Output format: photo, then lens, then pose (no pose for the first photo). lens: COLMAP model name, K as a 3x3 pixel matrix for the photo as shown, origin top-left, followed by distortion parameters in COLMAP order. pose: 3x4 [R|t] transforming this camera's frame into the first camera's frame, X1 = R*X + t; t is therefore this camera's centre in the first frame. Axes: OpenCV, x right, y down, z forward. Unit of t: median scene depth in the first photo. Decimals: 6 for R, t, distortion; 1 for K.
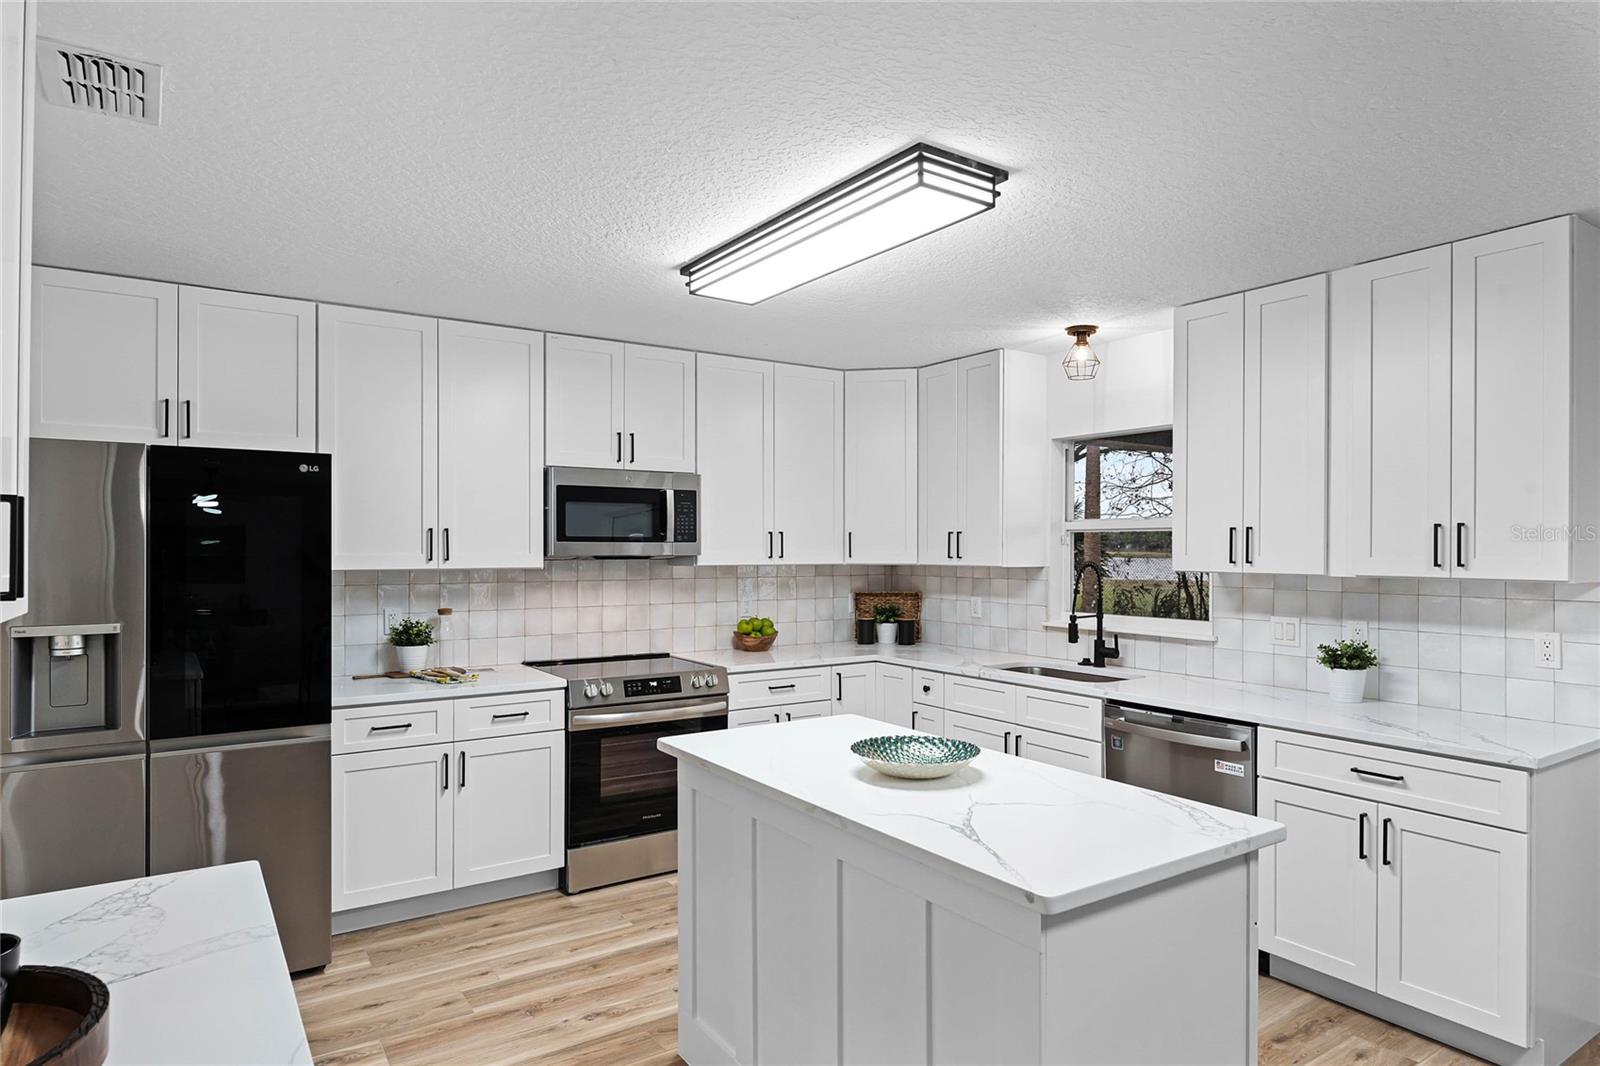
lens RADIAL K [[931.3, 0, 800.1], [0, 931.3, 545.3], [0, 0, 1]] dist [0.000420, -0.000868]
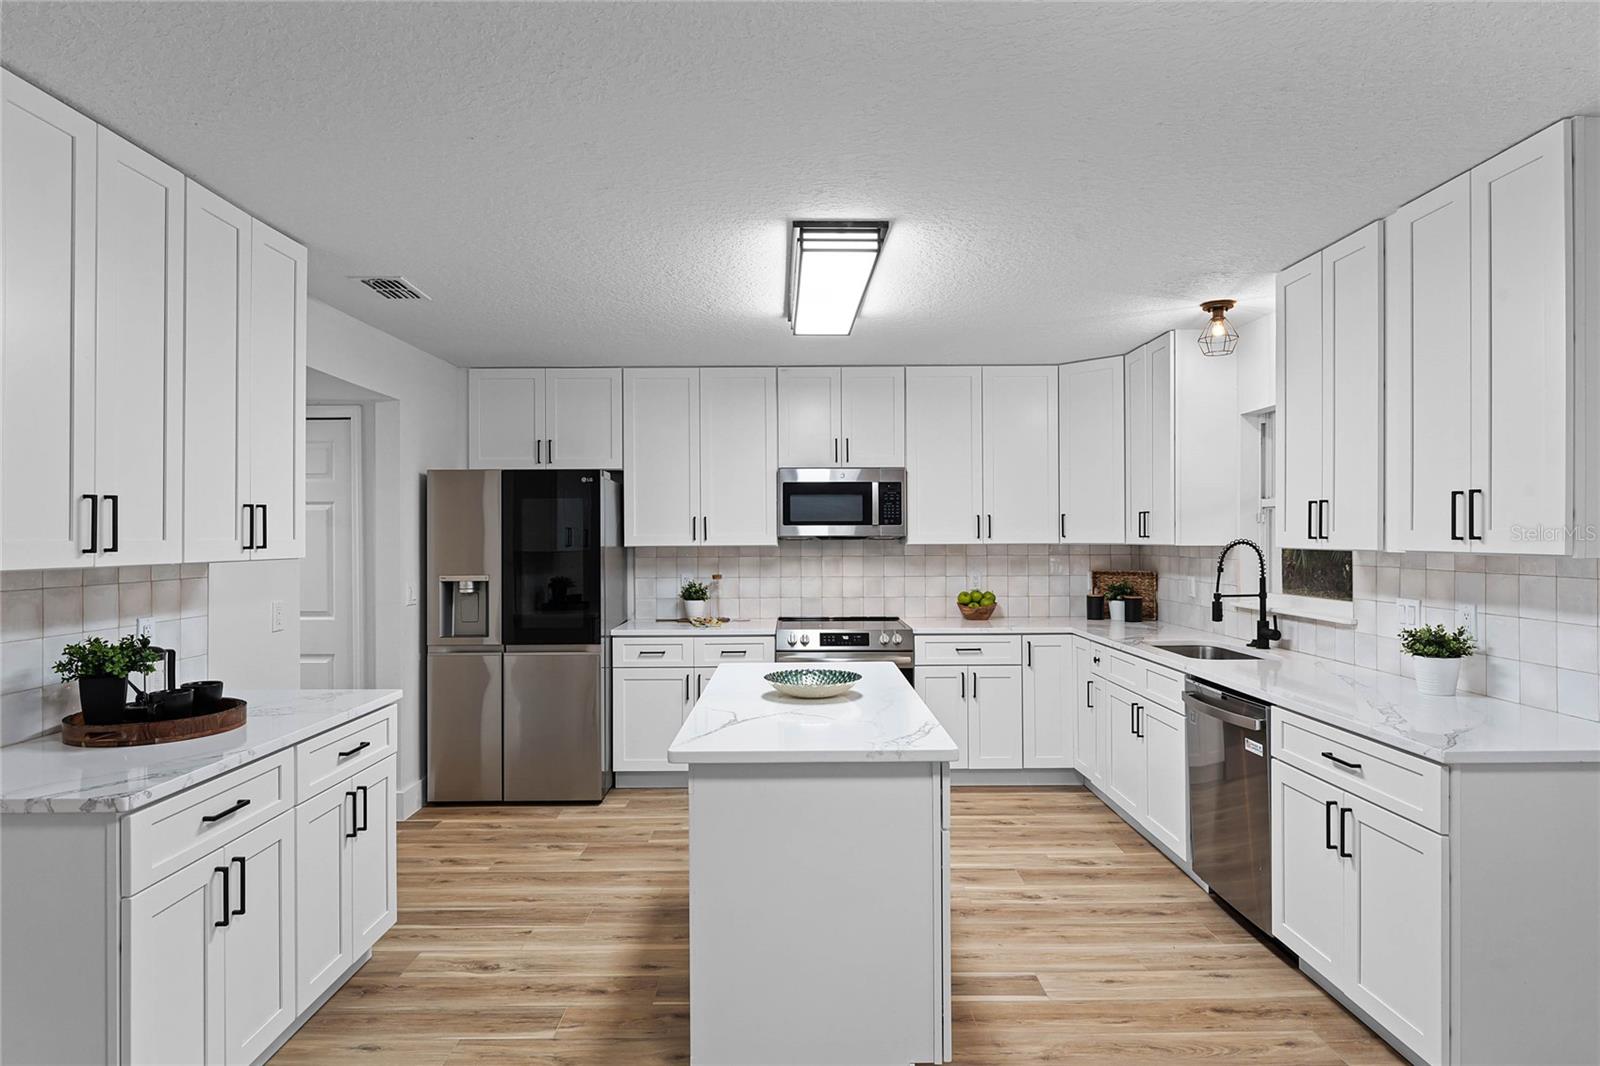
lens RADIAL K [[887.2, 0, 800.0], [0, 887.2, 533.0], [0, 0, 1]] dist [0.000079, -0.000227]
pose [[0.833920, -0.007508, -0.551835, 0.451402], [0.007476, 0.999969, -0.002308, 0.009800], [0.551835, -0.002201, 0.833950, -0.032678]]
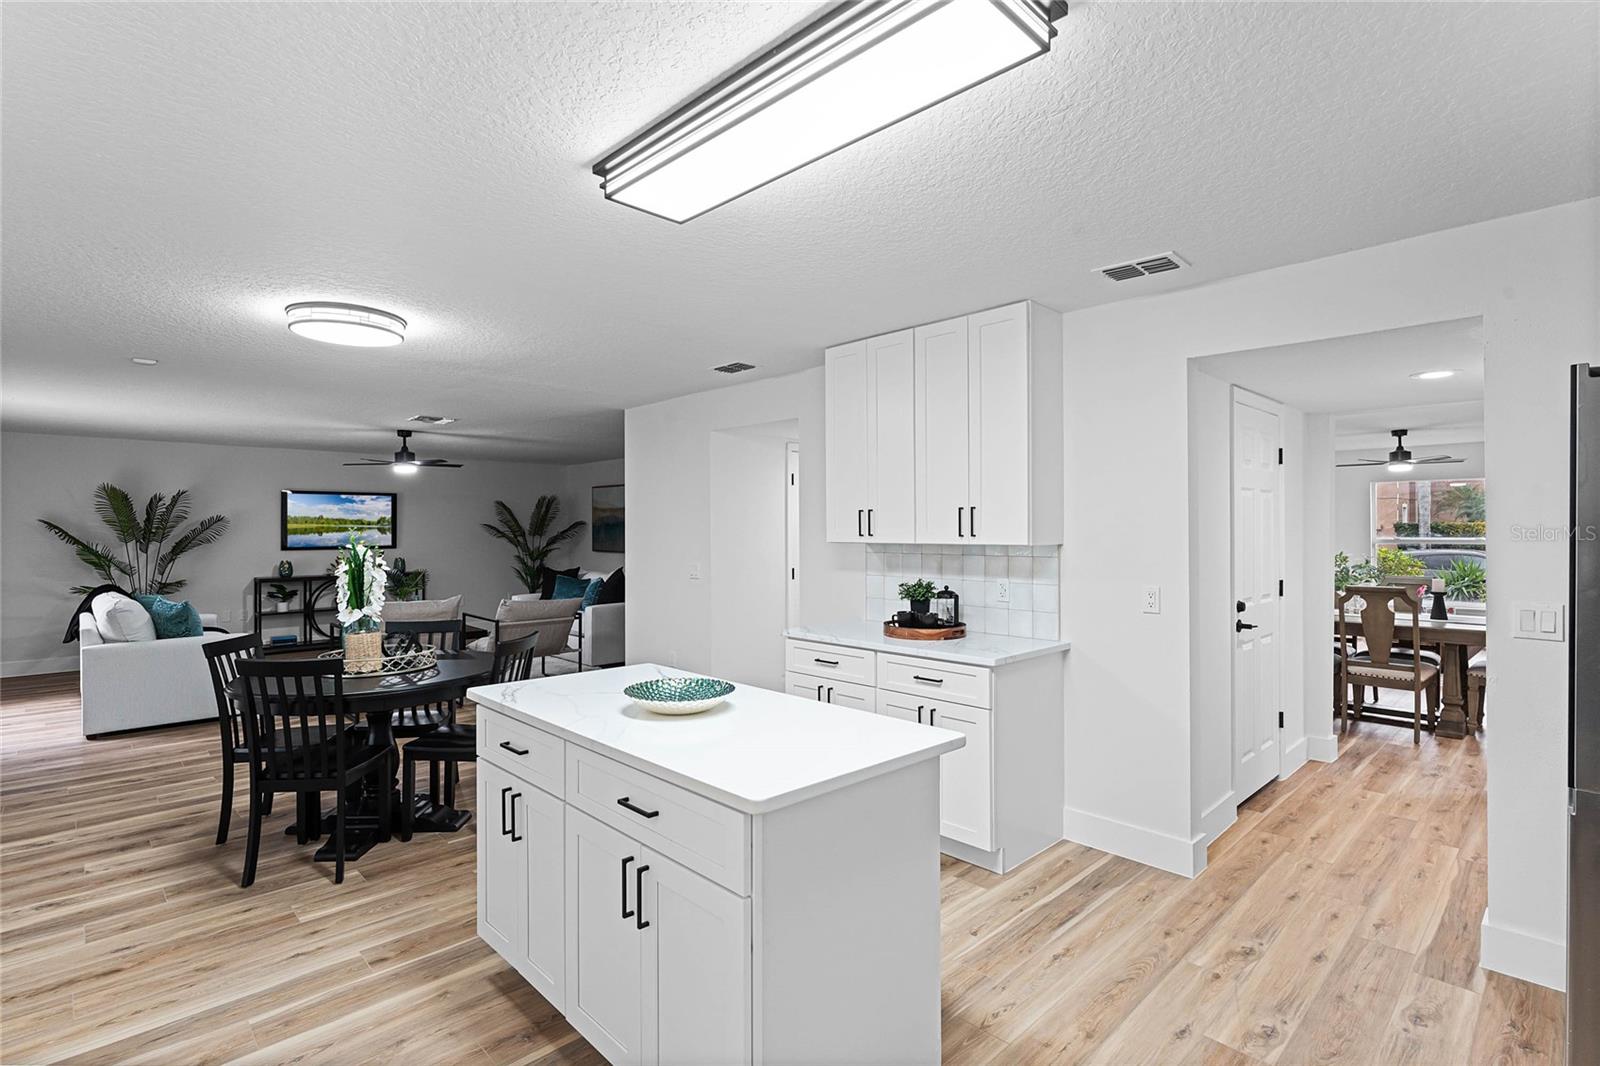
lens RADIAL K [[777.4, 0, 800.0], [0, 777.4, 533.0], [0, 0, 1]] dist [0.001857, 0.000450]
pose [[-0.984950, 0.000797, -0.172838, 0.082778], [0.000011, 0.999990, 0.004547, 0.008947], [0.172840, 0.004477, -0.984940, 1.115864]]
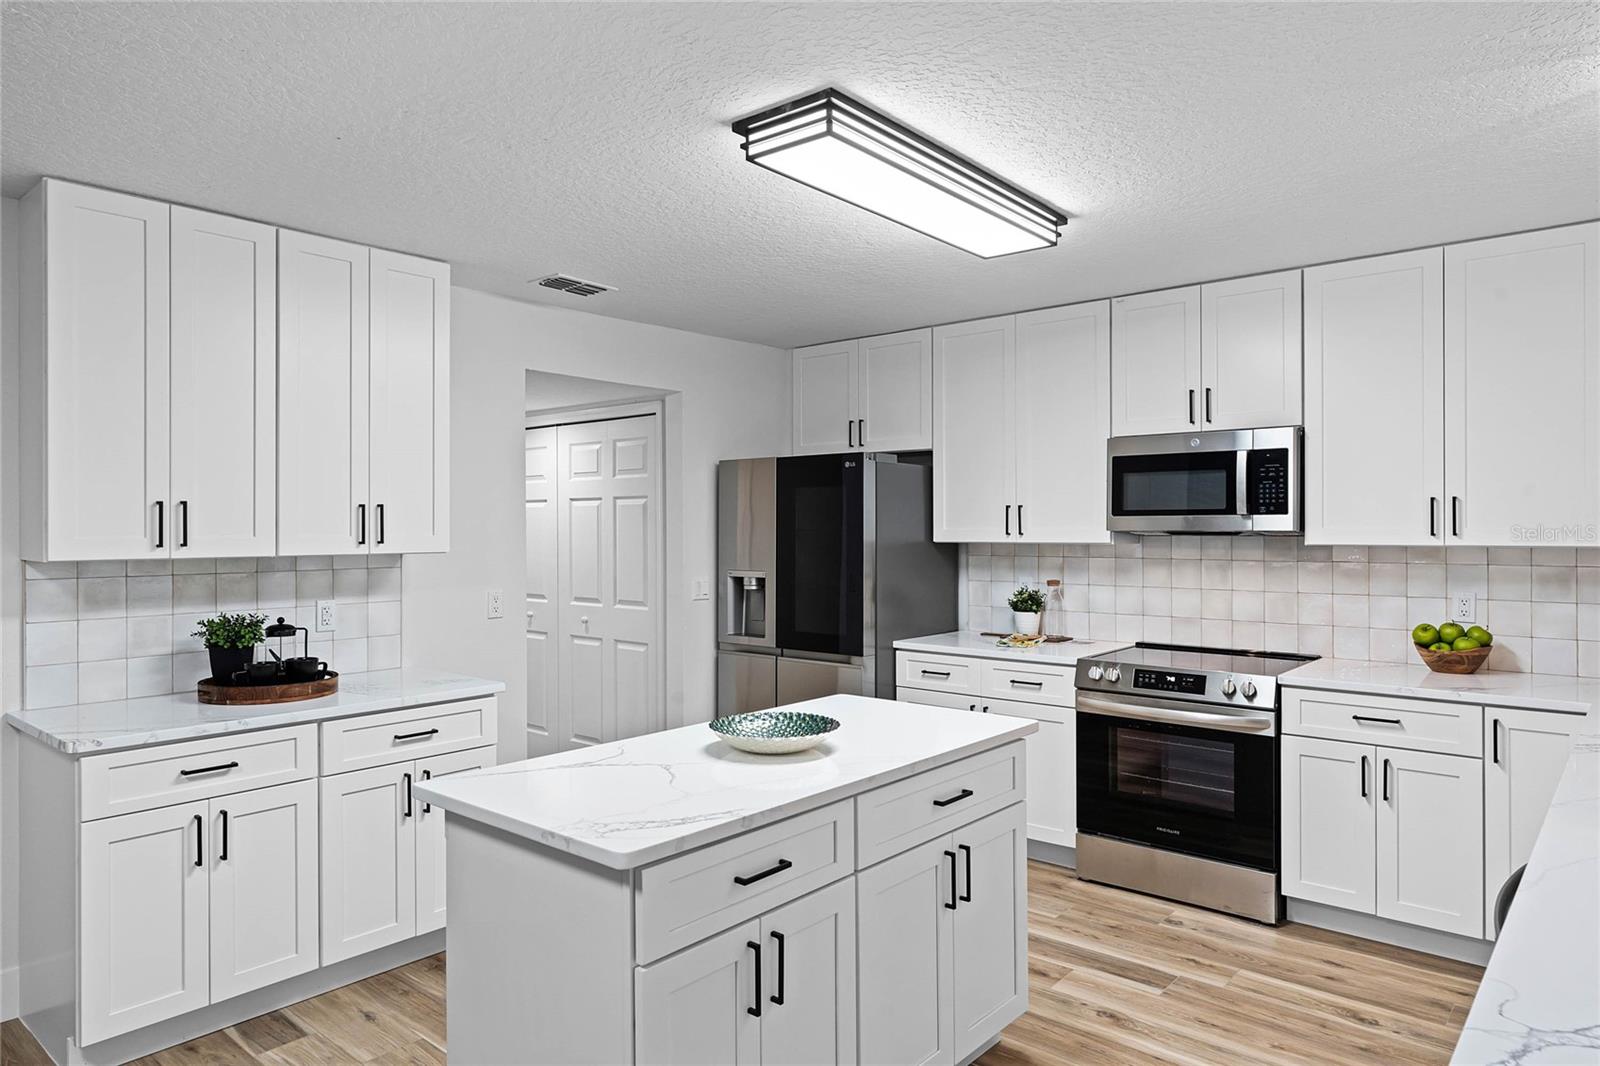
lens RADIAL K [[1003.7, 0, 795.8], [0, 1003.7, 524.2], [0, 0, 1]] dist [-0.000676, -0.001045]
pose [[0.257905, -0.003538, -0.966164, 0.651984], [0.006126, 0.999979, -0.002027, 0.004586], [0.966151, -0.005396, 0.257922, 0.420626]]
